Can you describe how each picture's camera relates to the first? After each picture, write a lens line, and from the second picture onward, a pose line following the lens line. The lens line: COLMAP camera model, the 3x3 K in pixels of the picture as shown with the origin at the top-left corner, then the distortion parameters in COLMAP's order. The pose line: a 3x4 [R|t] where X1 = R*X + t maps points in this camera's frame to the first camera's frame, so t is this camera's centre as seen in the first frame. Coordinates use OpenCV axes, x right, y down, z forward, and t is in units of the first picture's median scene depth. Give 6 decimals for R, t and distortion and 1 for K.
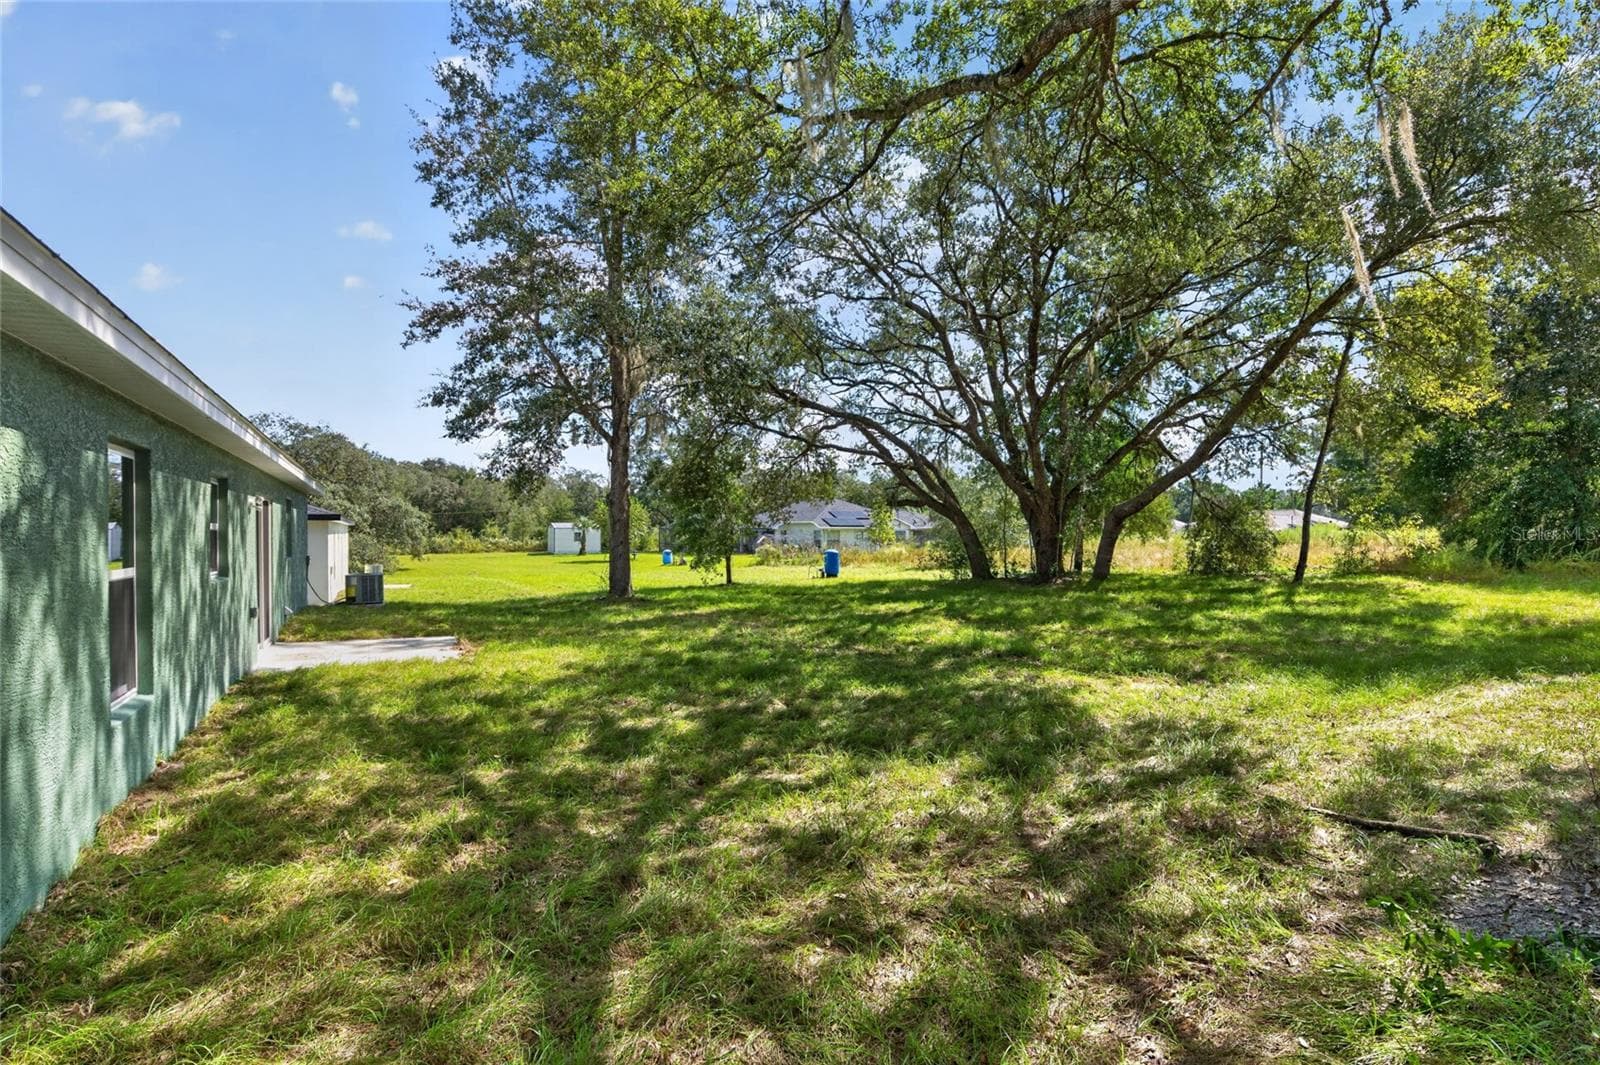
lens RADIAL K [[773.2, 0, 791.4], [0, 773.2, 538.4], [0, 0, 1]] dist [0.001373, 0.000041]
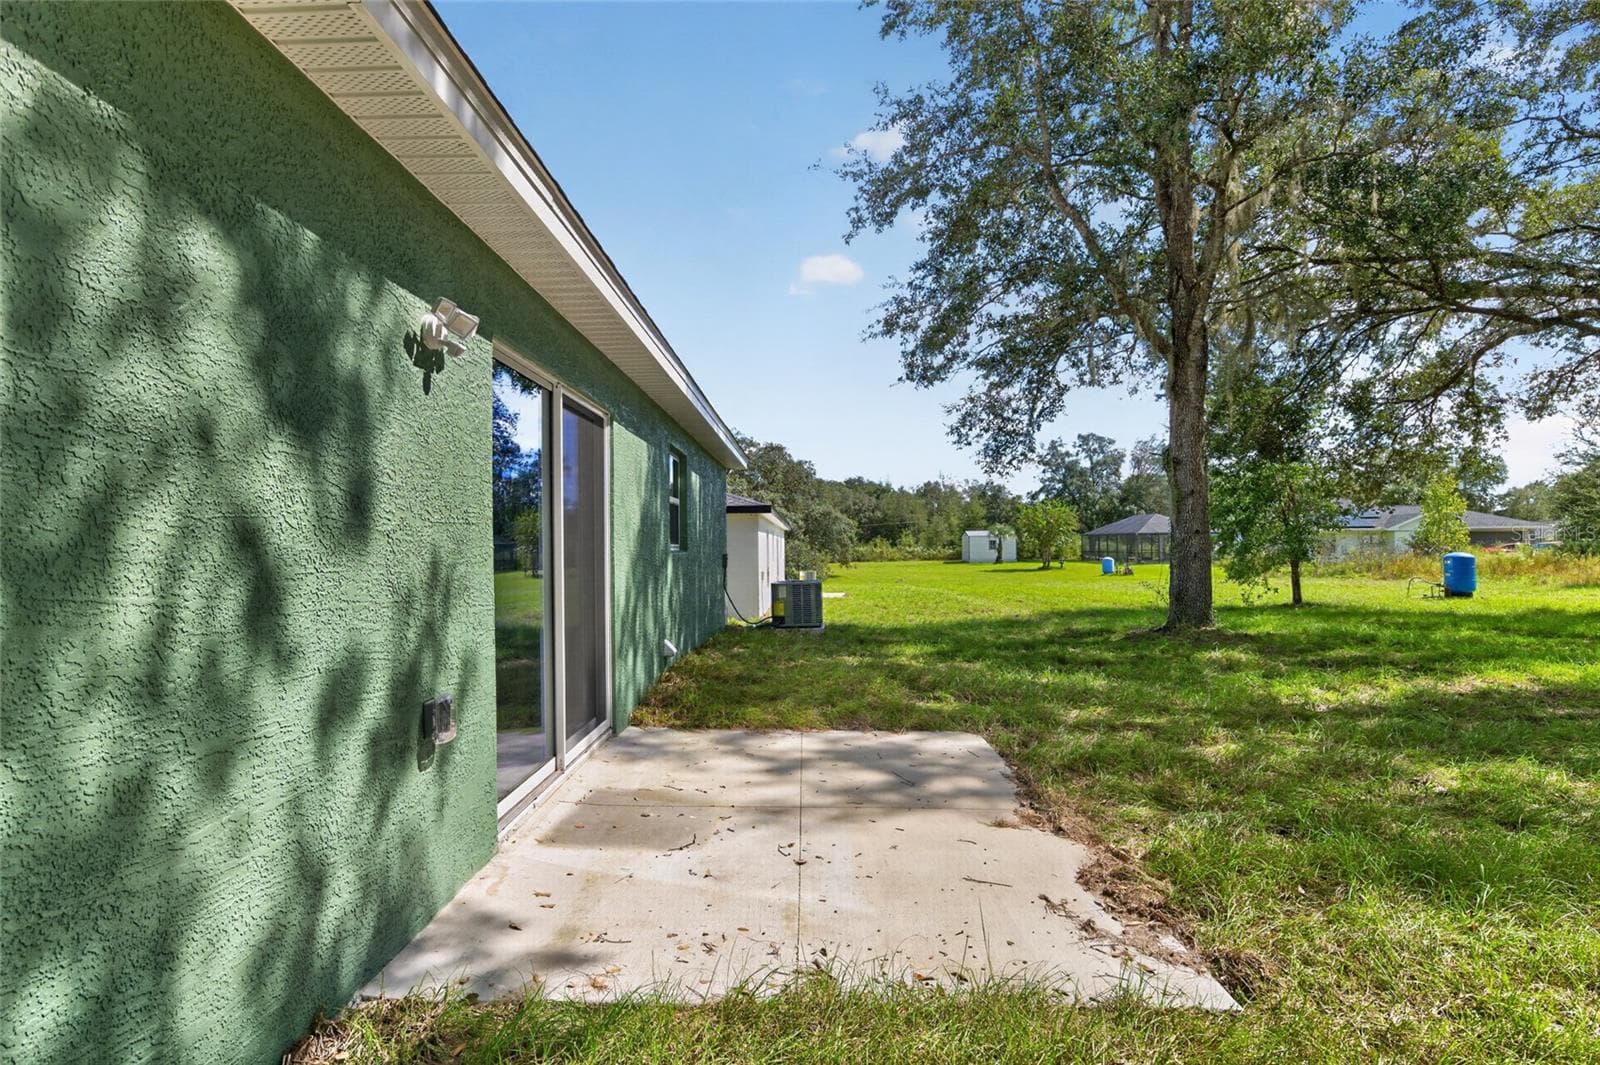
lens RADIAL K [[737.1, 0, 797.1], [0, 737.1, 526.4], [0, 0, 1]] dist [-0.005455, 0.005250]
pose [[0.873339, -0.021154, -0.486654, -0.140276], [0.005980, 0.999447, -0.032713, 0.011382], [0.487077, 0.025659, 0.872982, 0.257845]]
